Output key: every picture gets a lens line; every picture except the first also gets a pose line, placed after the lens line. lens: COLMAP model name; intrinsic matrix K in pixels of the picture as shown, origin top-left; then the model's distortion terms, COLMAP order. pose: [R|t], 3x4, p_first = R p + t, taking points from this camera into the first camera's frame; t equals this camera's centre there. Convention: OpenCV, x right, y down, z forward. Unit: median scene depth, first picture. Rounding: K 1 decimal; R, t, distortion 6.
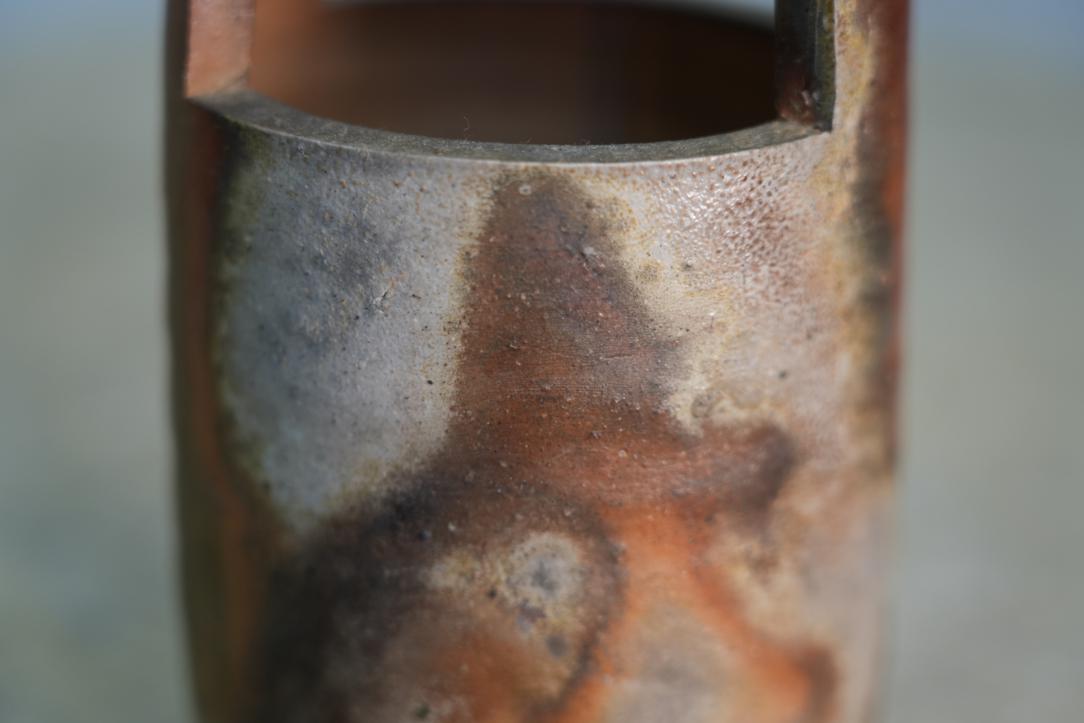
lens RADIAL K [[3138.5, 0, 540.3], [0, 3138.5, 365.2], [0, 0, 1]] dist [-0.056701, 0.000000]
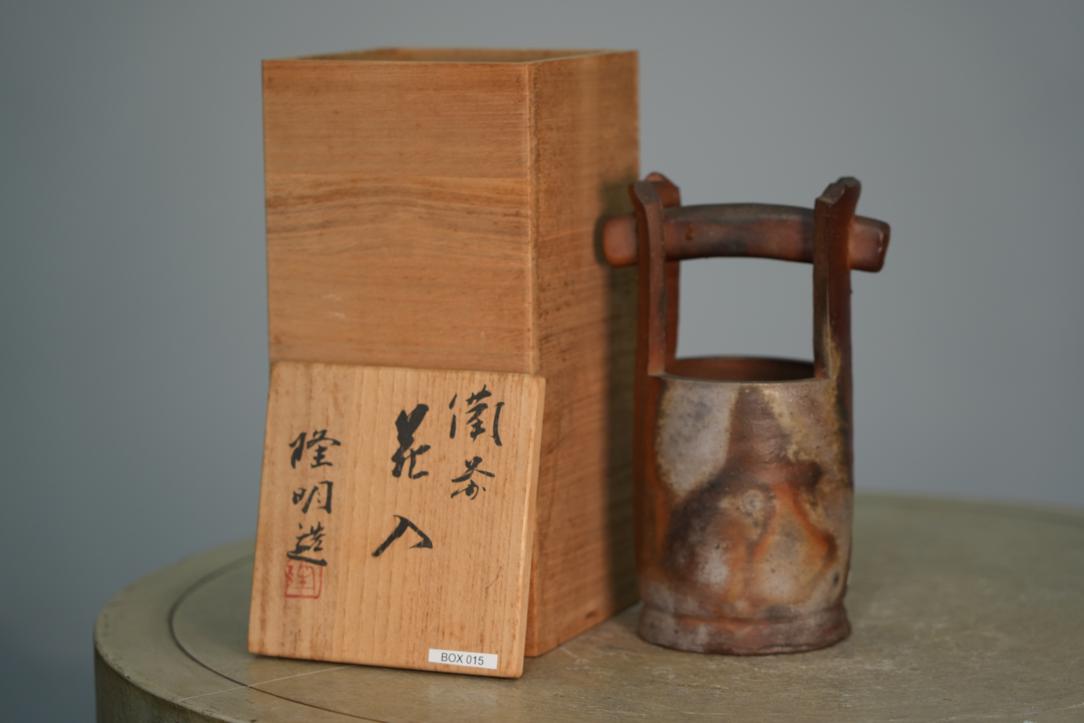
lens RADIAL K [[3320.6, 0, 542.4], [0, 3320.6, 361.4], [0, 0, 1]] dist [-0.097132, 0.000000]
pose [[0.999933, -0.011211, -0.002863, -0.225292], [0.010300, 0.975148, -0.221315, 0.743676], [0.005273, 0.221270, 0.975198, -2.721119]]
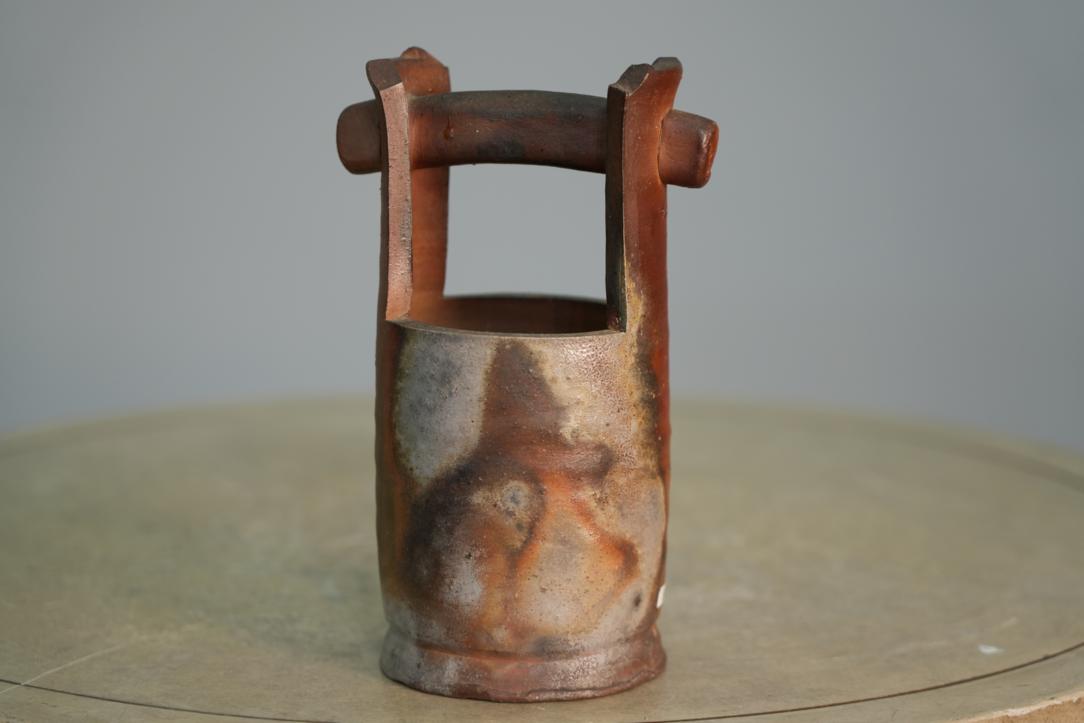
lens RADIAL K [[3138.5, 0, 541.1], [0, 3138.5, 361.1], [0, 0, 1]] dist [-0.056701, 0.000000]
pose [[0.997557, 0.011490, -0.068902, 0.203032], [-0.023897, 0.982999, -0.182049, 0.432493], [0.065639, 0.183251, 0.980872, -1.599839]]
